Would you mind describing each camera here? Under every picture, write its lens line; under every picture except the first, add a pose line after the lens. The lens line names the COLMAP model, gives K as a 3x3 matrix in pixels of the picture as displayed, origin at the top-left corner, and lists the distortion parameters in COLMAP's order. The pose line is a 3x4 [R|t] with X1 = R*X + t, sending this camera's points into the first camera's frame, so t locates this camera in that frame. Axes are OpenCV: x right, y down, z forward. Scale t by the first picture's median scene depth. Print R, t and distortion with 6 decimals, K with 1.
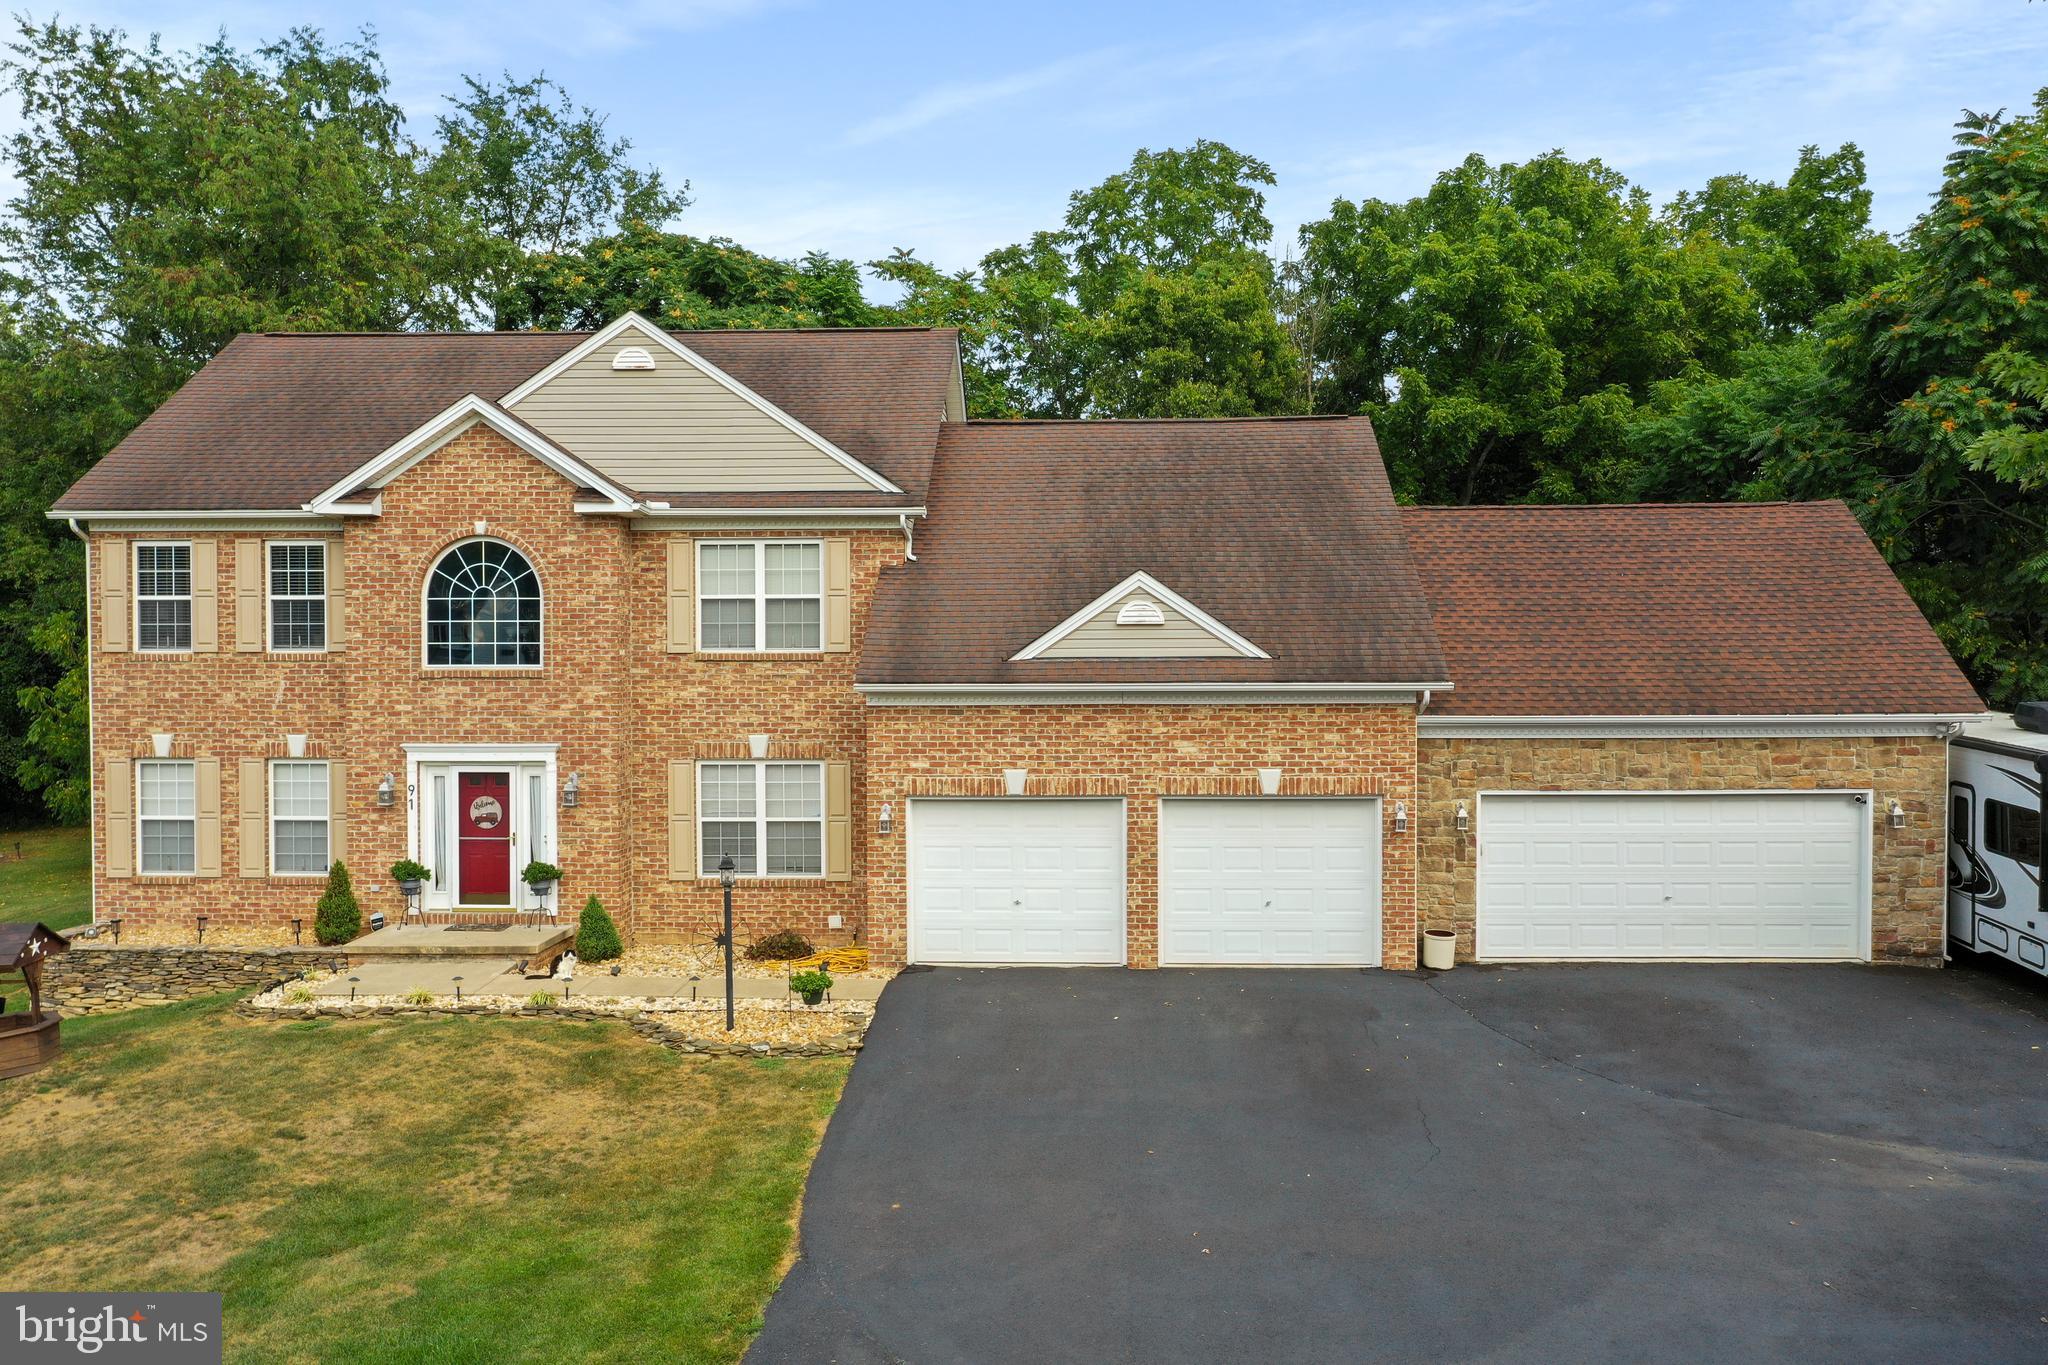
lens RADIAL K [[1628.2, 0, 1037.2], [0, 1628.2, 685.1], [0, 0, 1]] dist [-0.008552, 0.000511]
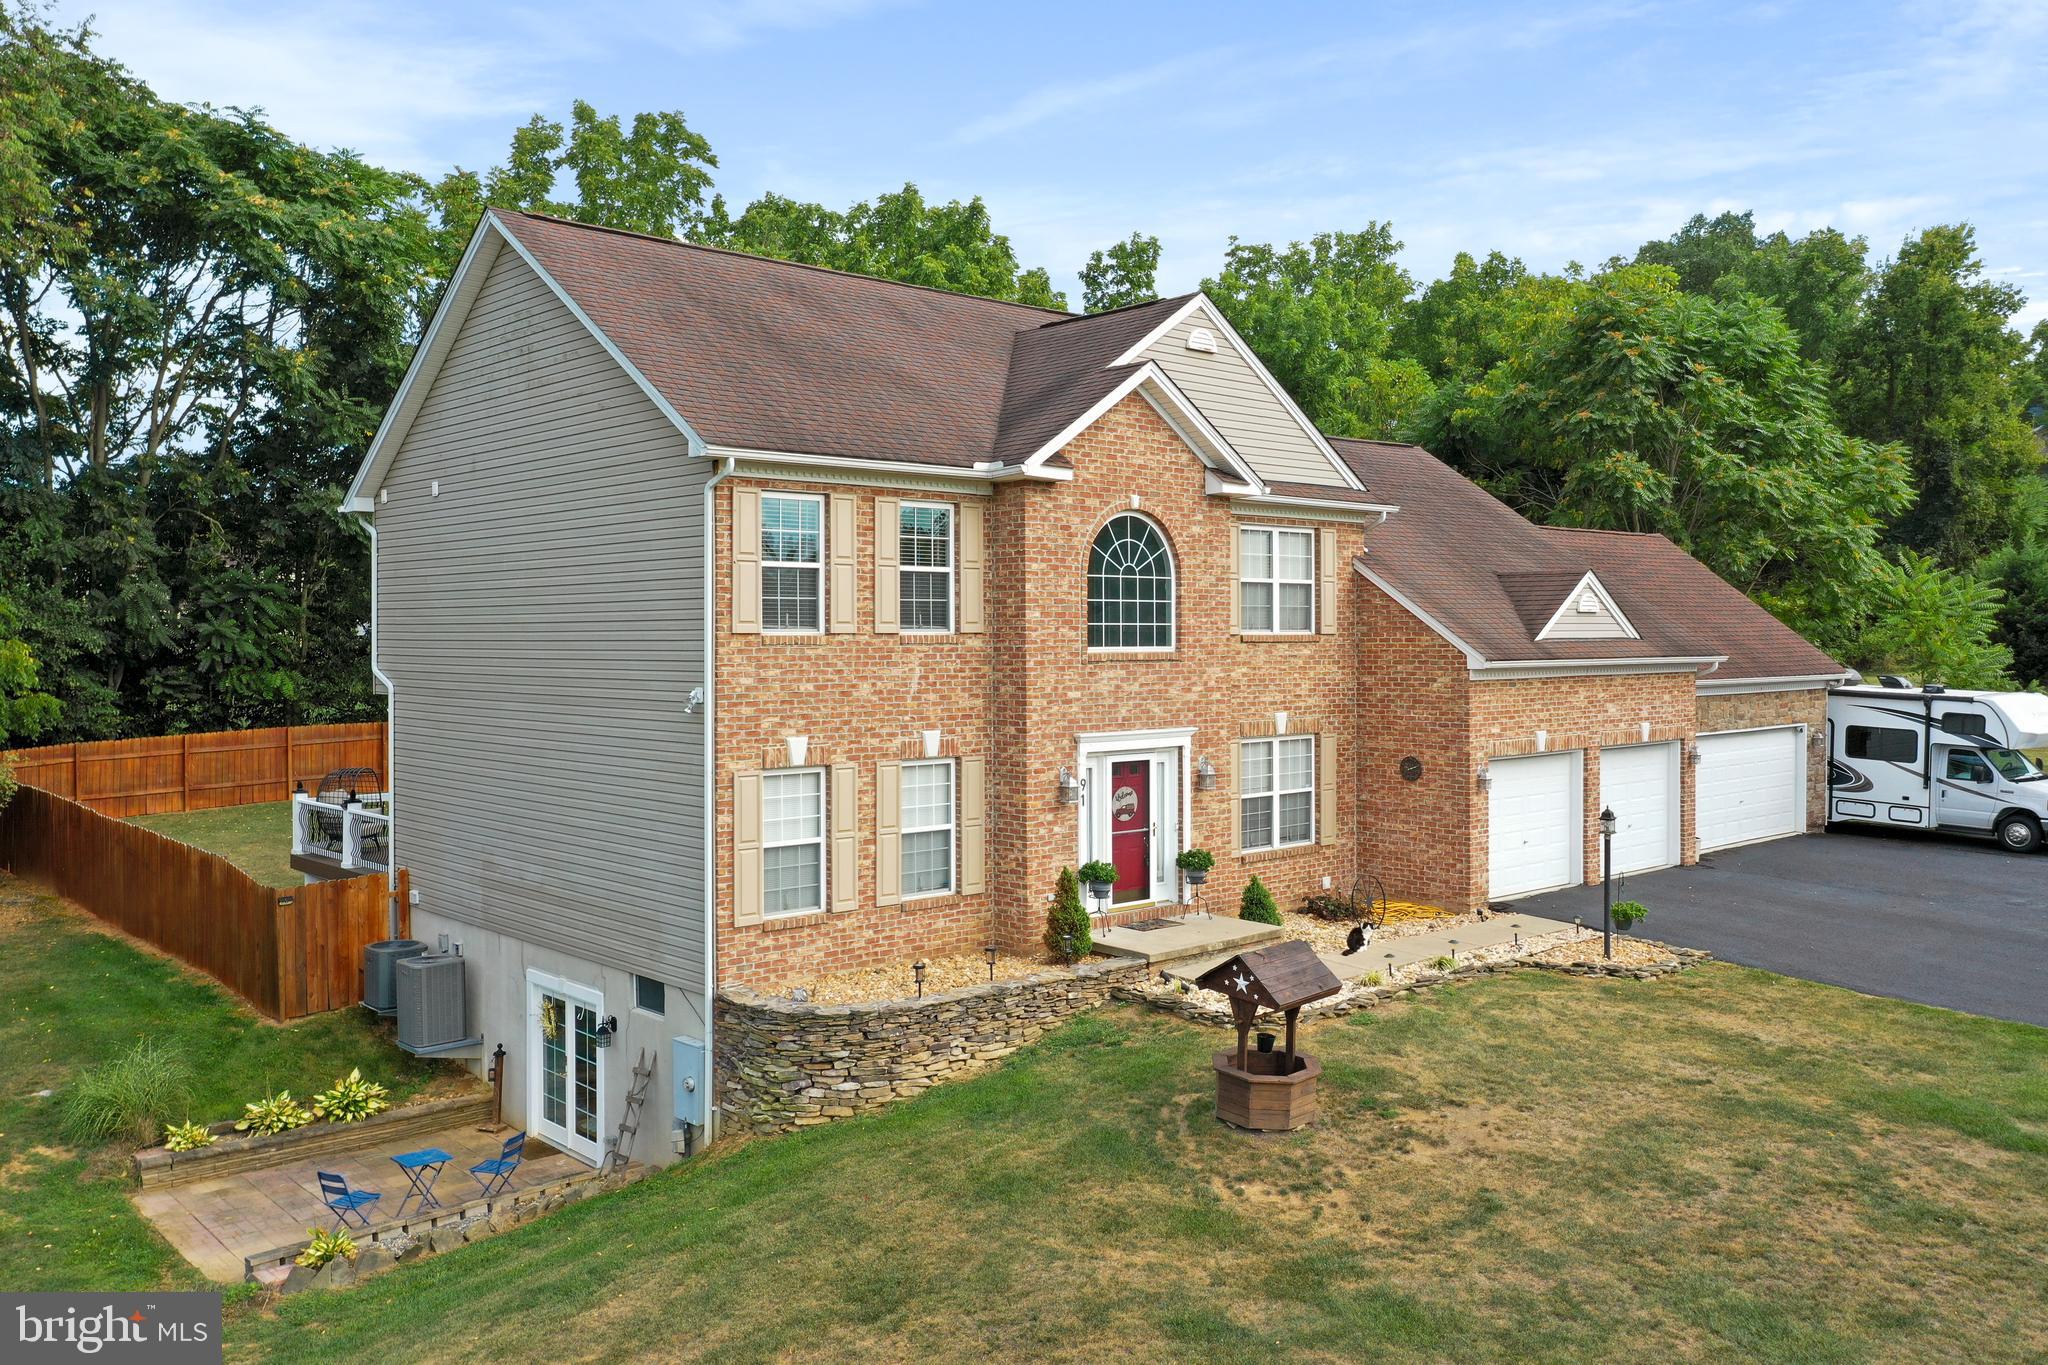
lens RADIAL K [[1653.0, 0, 1025.4], [0, 1653.0, 656.2], [0, 0, 1]] dist [0.007672, 0.003762]
pose [[0.716161, -0.008750, 0.697880, -1.052784], [0.014413, 0.999894, -0.002255, -0.005830], [-0.697786, 0.011674, 0.716211, 0.356356]]
